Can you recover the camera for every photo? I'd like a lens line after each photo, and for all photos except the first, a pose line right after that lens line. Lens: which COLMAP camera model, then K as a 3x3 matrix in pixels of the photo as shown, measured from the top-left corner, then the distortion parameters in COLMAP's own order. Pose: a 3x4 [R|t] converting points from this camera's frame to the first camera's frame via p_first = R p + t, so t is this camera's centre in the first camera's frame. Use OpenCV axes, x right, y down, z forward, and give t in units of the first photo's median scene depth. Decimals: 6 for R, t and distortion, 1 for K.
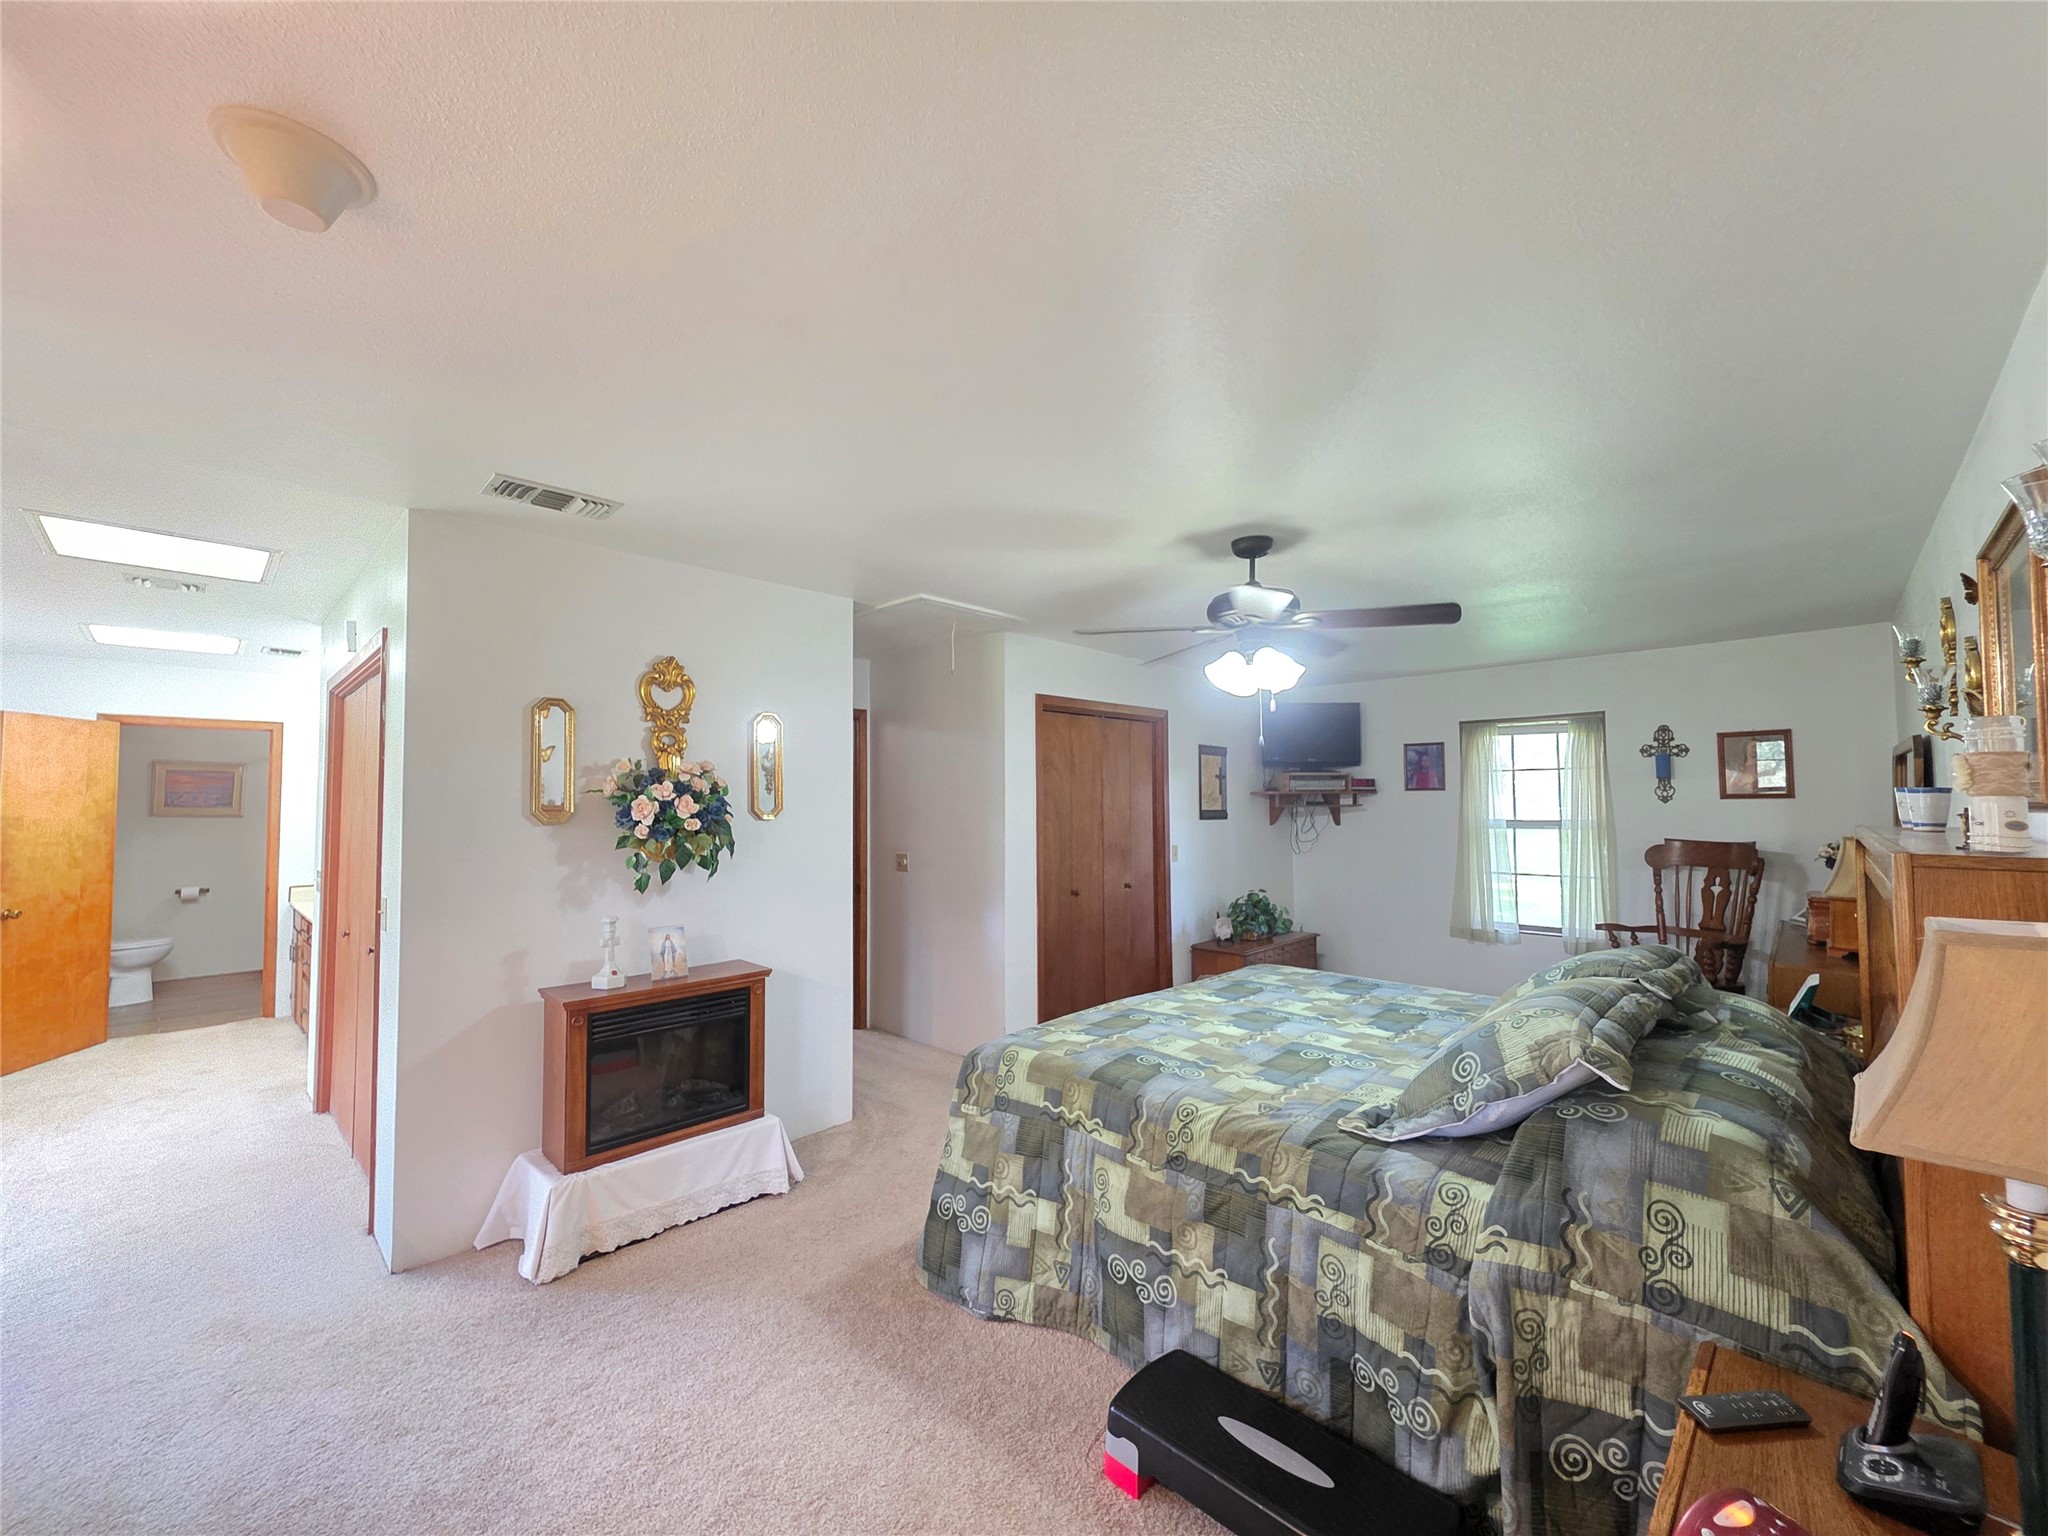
lens RADIAL K [[816.1, 0, 1020.6], [0, 816.1, 768.2], [0, 0, 1]] dist [0.000202, 0.000103]
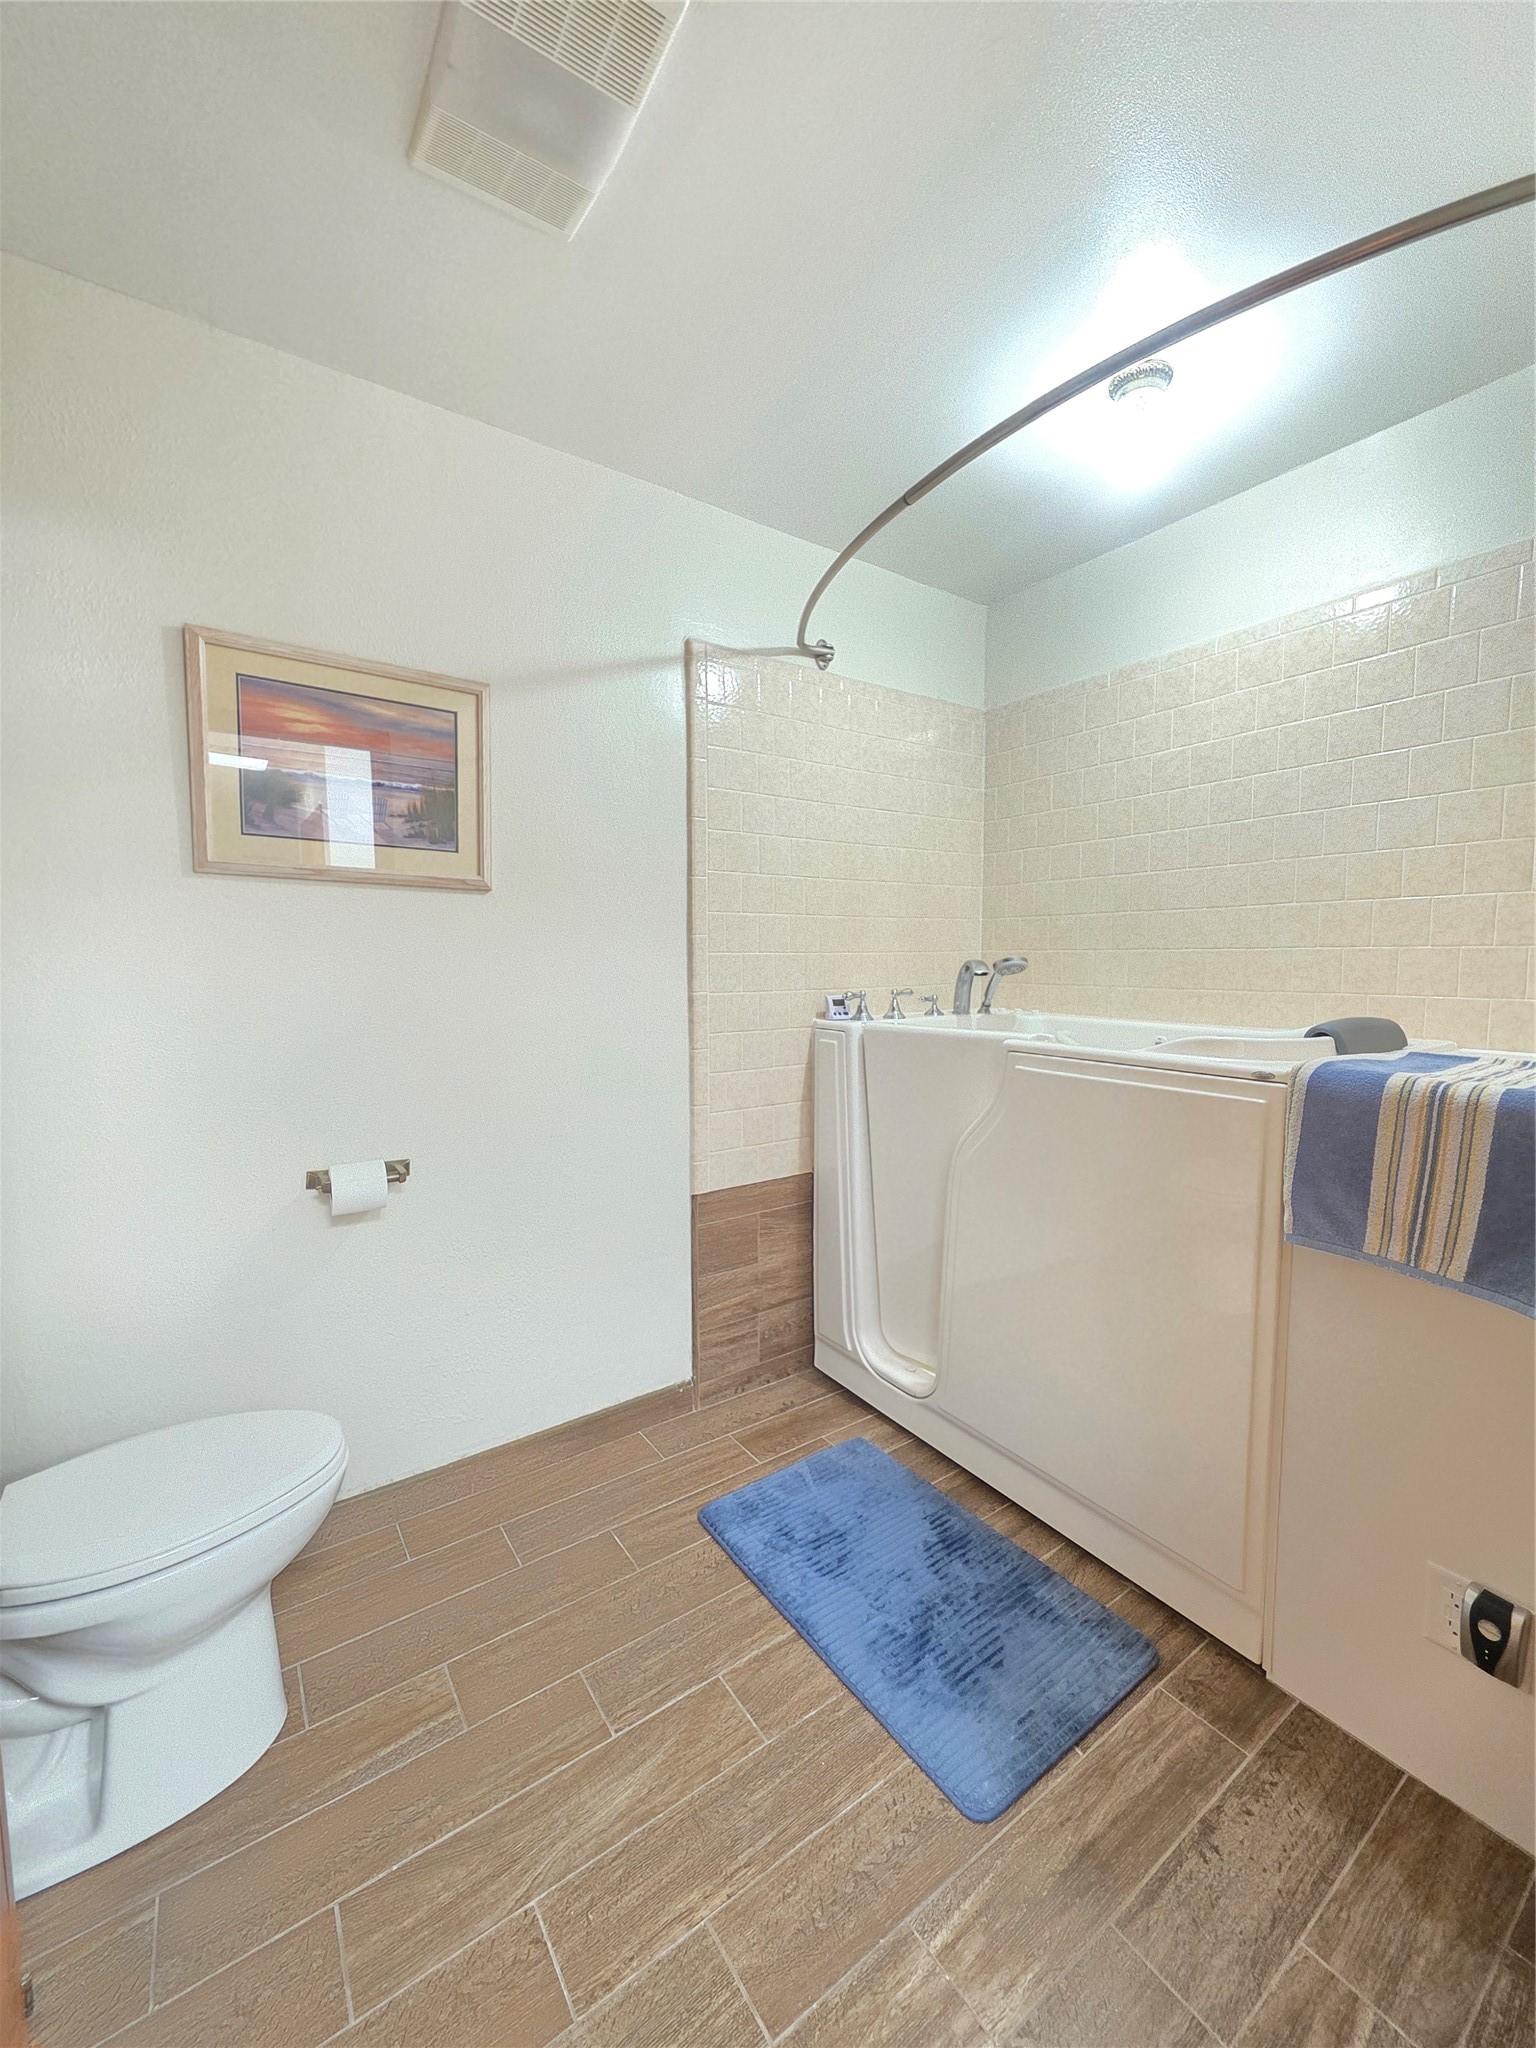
lens RADIAL K [[816.1, 0, 766.6], [0, 816.1, 1023.2], [0, 0, 1]] dist [0.000202, 0.000103]
pose [[0.984249, 0.015907, -0.176072, -1.118781], [0.006136, 0.992270, 0.123949, 0.096375], [0.176682, -0.123077, 0.976543, 1.030088]]
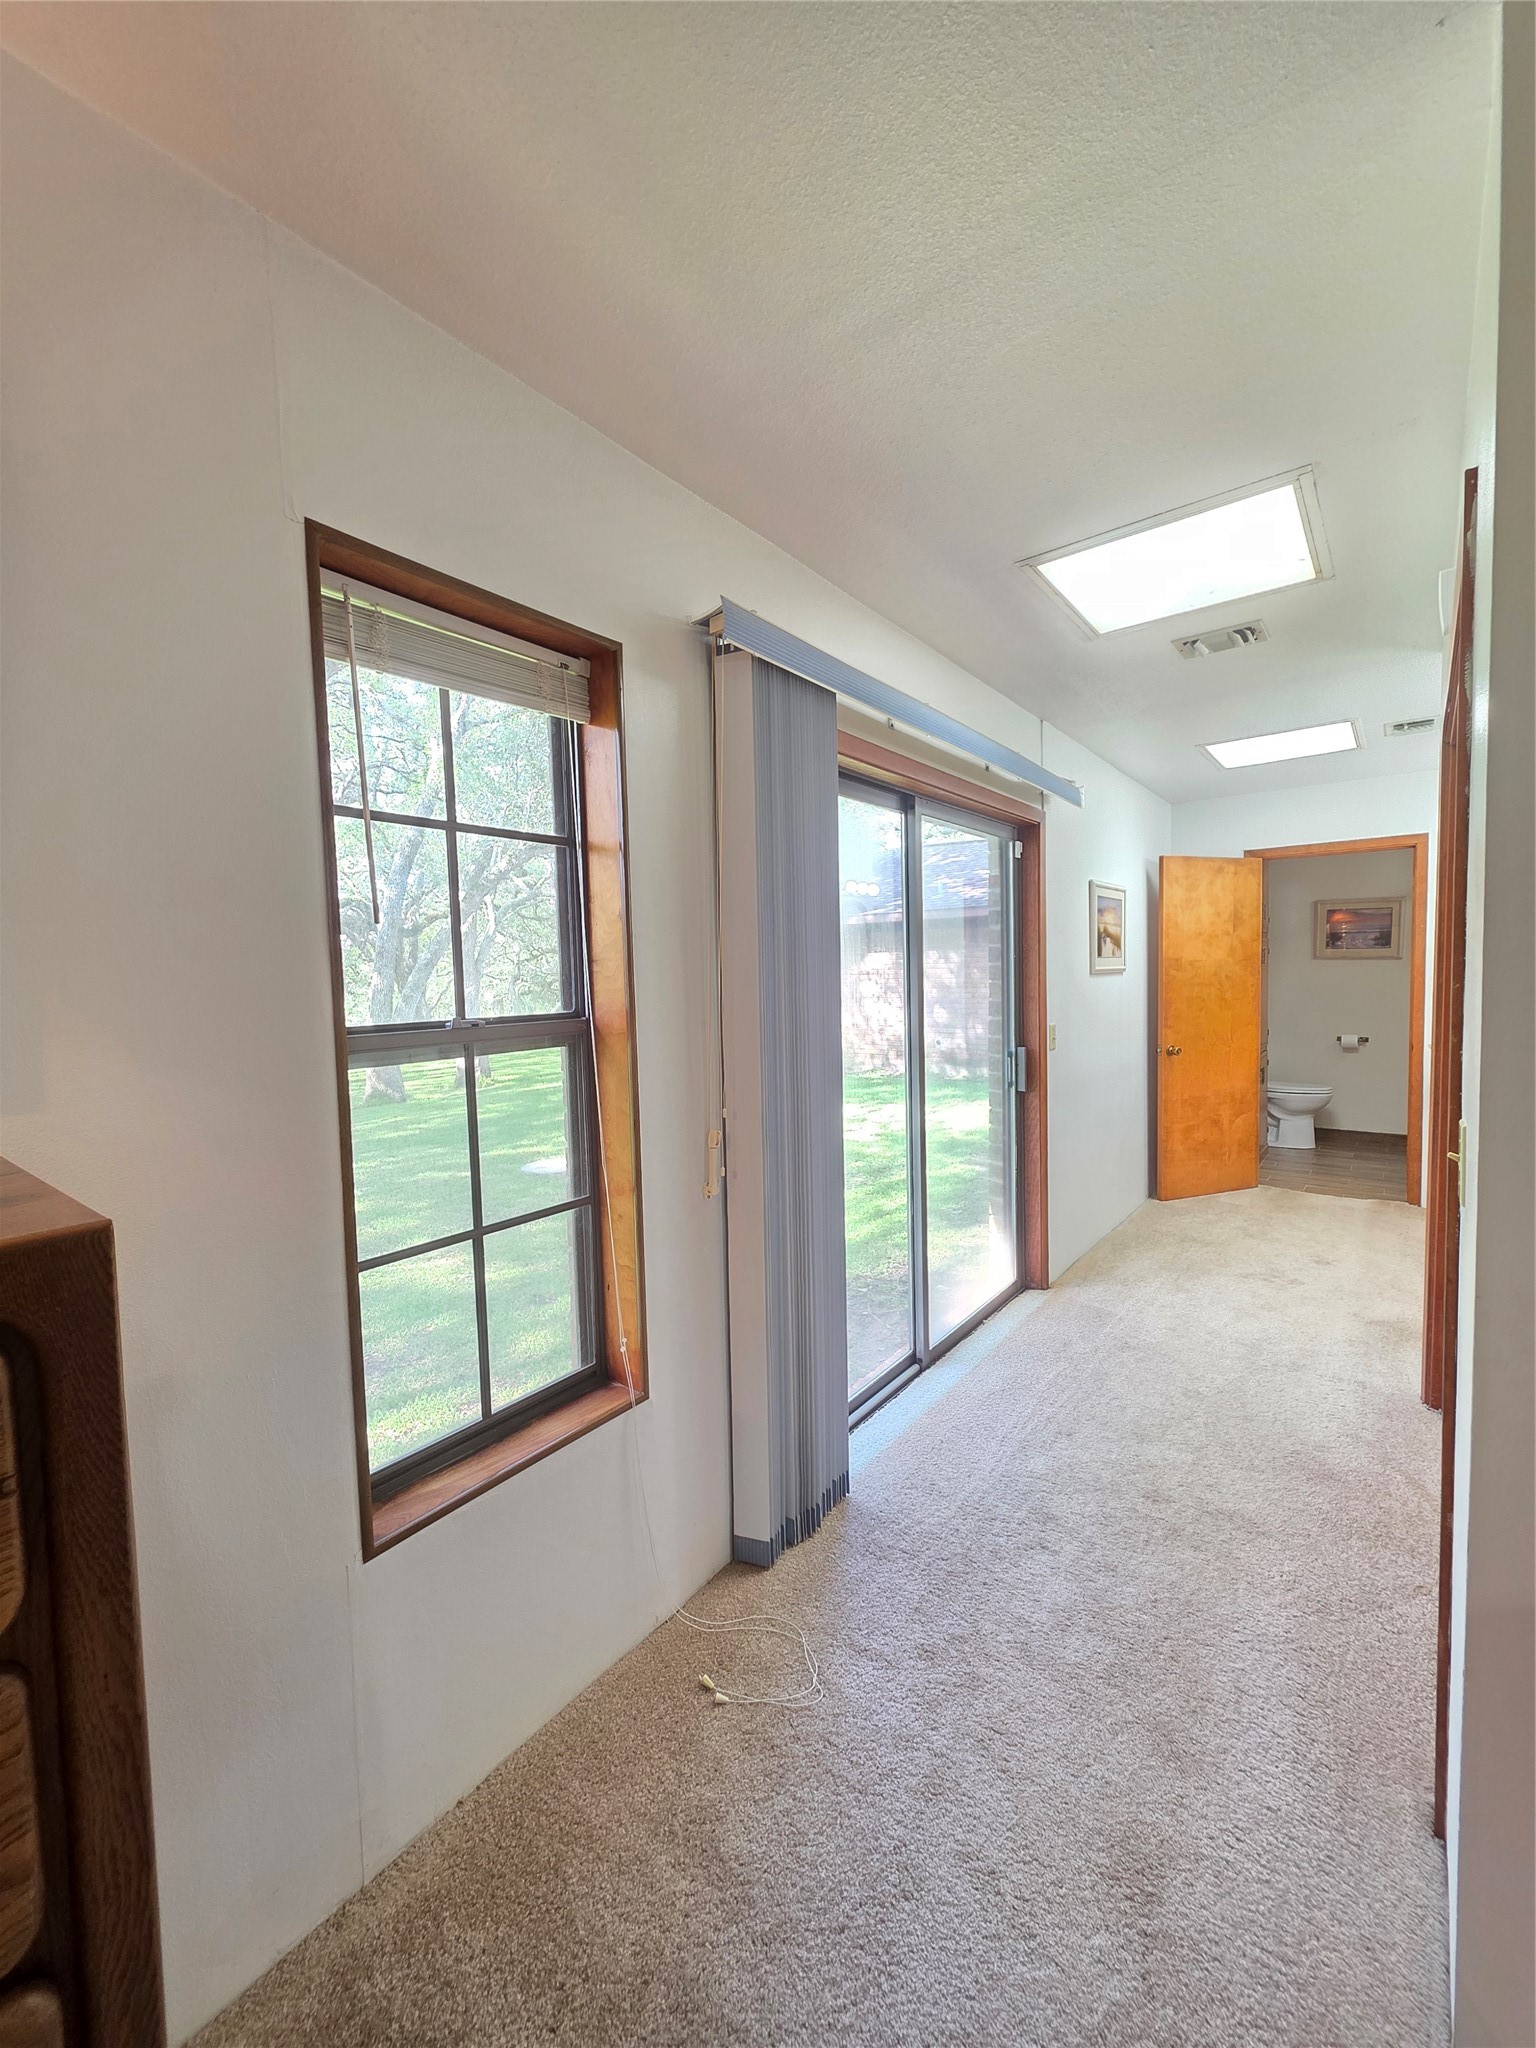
lens RADIAL K [[816.1, 0, 764.9], [0, 816.1, 1024.3], [0, 0, 1]] dist [0.000202, 0.000103]
pose [[0.104463, 0.064954, -0.992405, -0.219179], [0.066876, 0.995148, 0.072173, 0.029608], [0.992278, -0.073908, 0.099612, 0.327240]]
